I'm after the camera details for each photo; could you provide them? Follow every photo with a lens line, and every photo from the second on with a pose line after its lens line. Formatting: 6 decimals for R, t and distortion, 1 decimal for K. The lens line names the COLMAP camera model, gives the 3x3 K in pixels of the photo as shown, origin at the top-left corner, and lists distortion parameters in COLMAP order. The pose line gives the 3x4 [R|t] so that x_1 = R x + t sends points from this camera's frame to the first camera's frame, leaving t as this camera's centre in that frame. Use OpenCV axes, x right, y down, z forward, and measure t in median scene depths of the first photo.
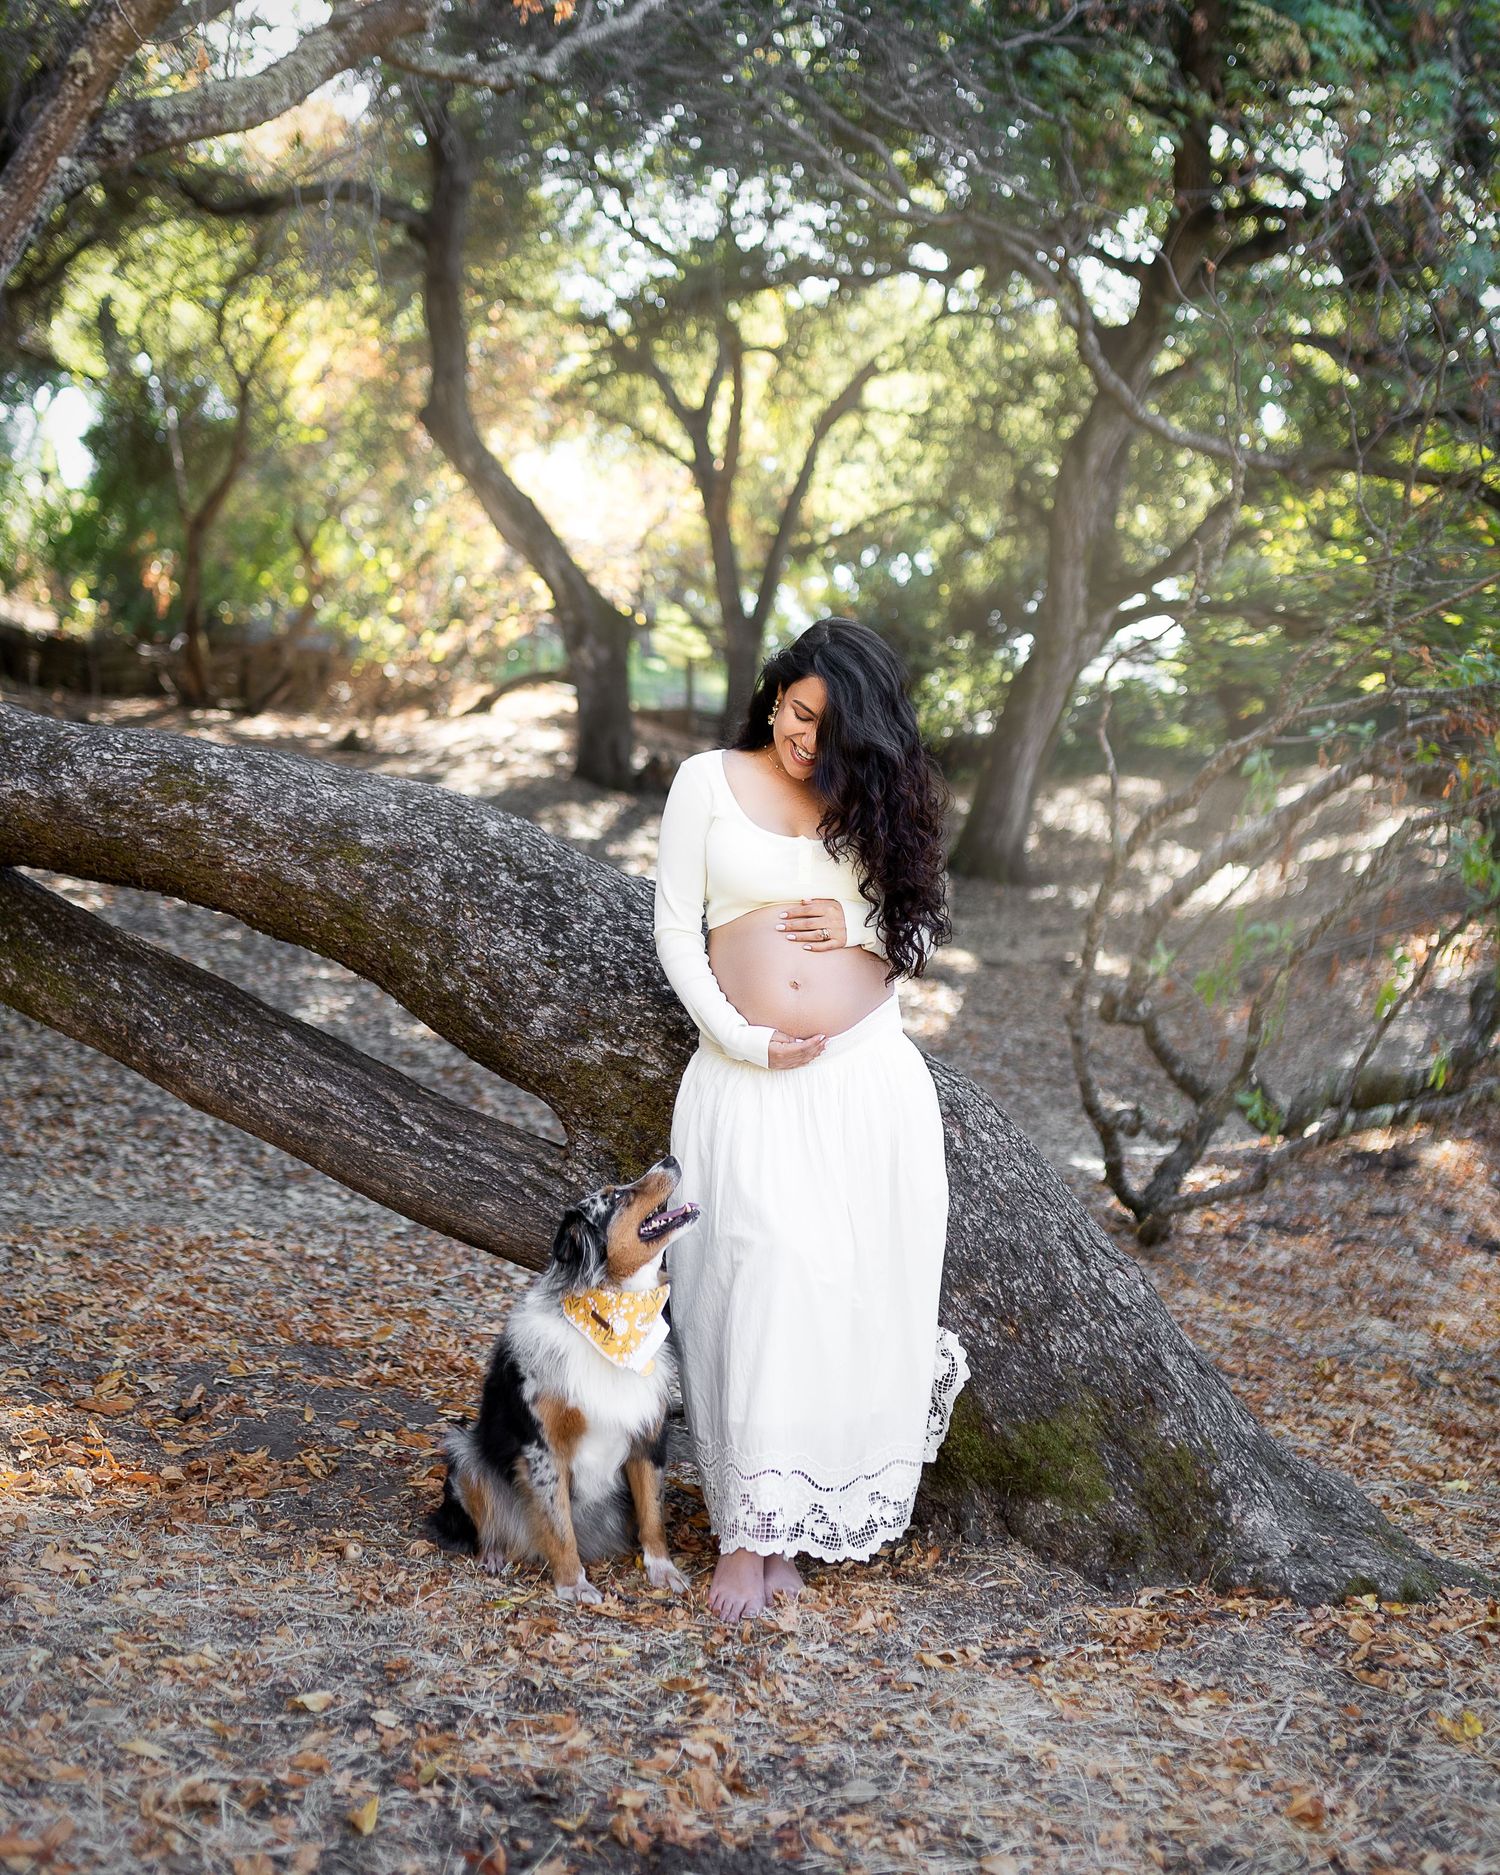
lens RADIAL K [[2061.0, 0, 743.7], [0, 2061.0, 931.3], [0, 0, 1]] dist [0.016448, 0.000000]
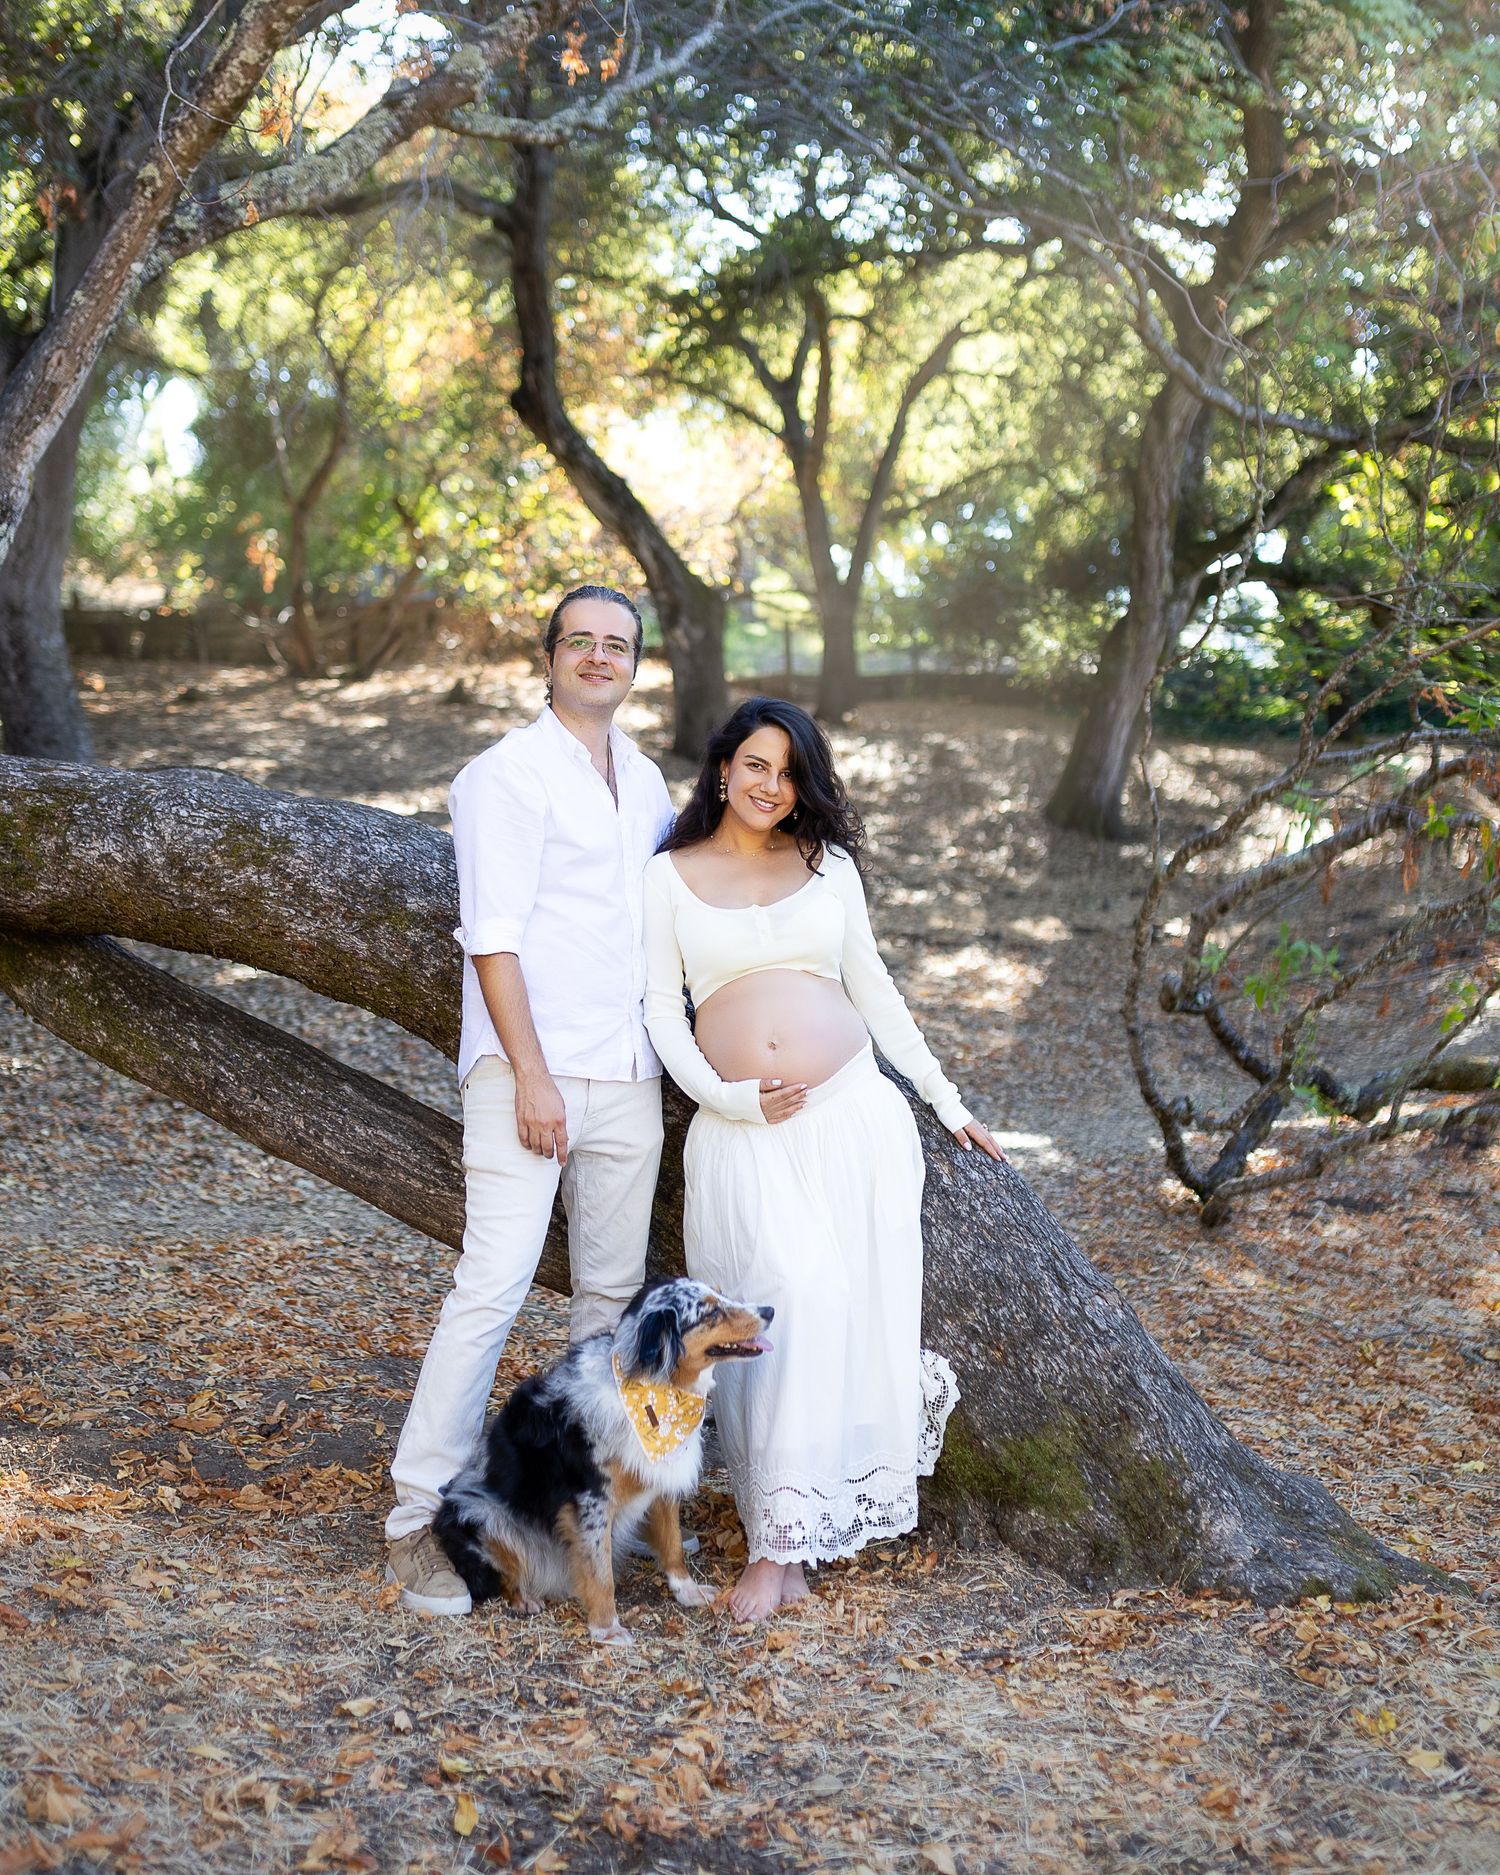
lens RADIAL K [[2061.0, 0, 742.8], [0, 2061.0, 892.8], [0, 0, 1]] dist [0.016448, 0.000000]
pose [[0.998100, -0.027085, -0.055336, 0.055020], [0.027265, 0.999625, 0.002490, -0.052301], [0.055247, -0.003994, 0.998465, -0.091727]]
